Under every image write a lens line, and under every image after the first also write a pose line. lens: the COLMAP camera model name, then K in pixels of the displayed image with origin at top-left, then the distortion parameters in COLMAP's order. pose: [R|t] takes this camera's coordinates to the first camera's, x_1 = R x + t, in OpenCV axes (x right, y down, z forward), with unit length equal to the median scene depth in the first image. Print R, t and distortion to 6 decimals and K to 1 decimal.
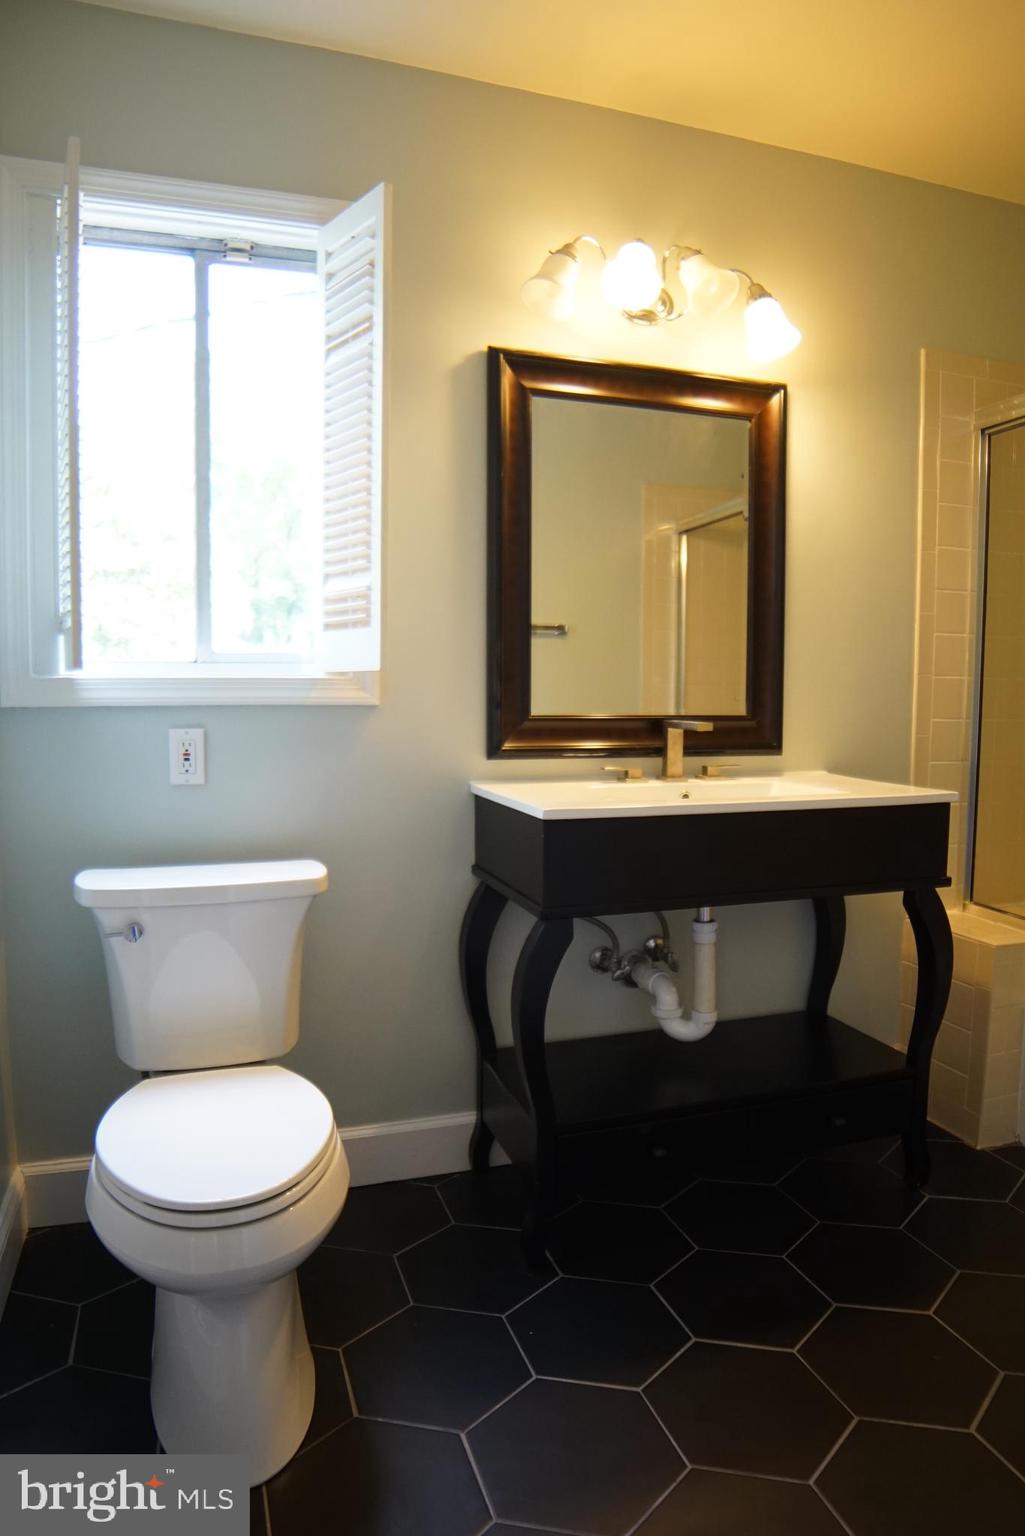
lens RADIAL K [[995.3, 0, 512.5], [0, 995.3, 768.0], [0, 0, 1]] dist [-0.088274, 0.001134]
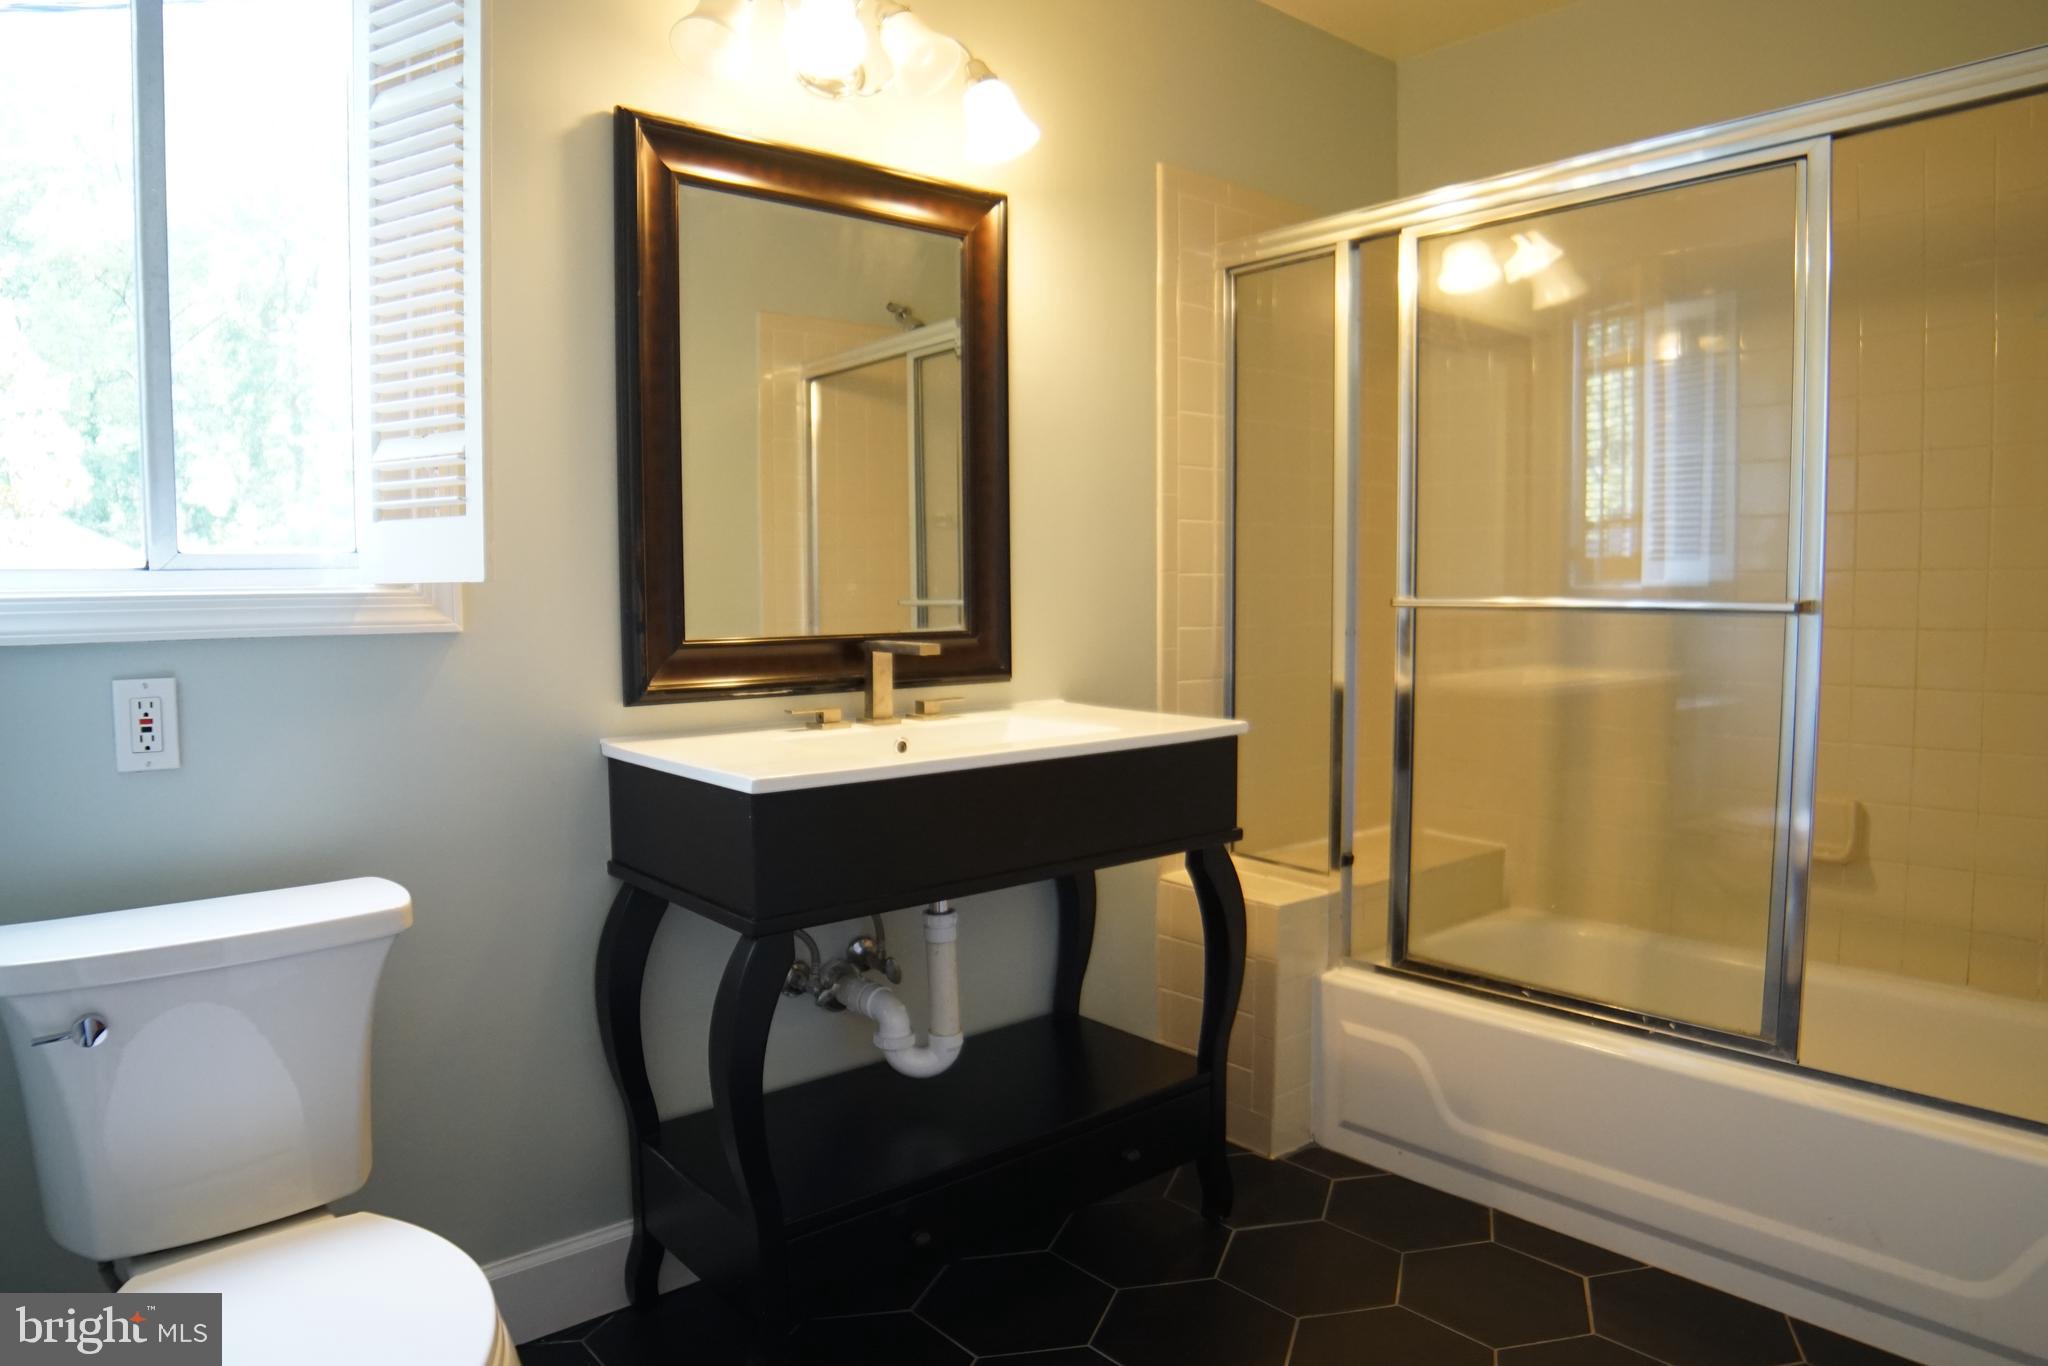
lens RADIAL K [[1321.2, 0, 1023.1], [0, 1321.2, 667.4], [0, 0, 1]] dist [-0.119095, 0.056943]
pose [[0.927692, -0.034408, 0.371757, -0.104215], [0.039374, 0.999208, -0.005773, -0.019276], [-0.371264, 0.019993, 0.928312, 0.061972]]
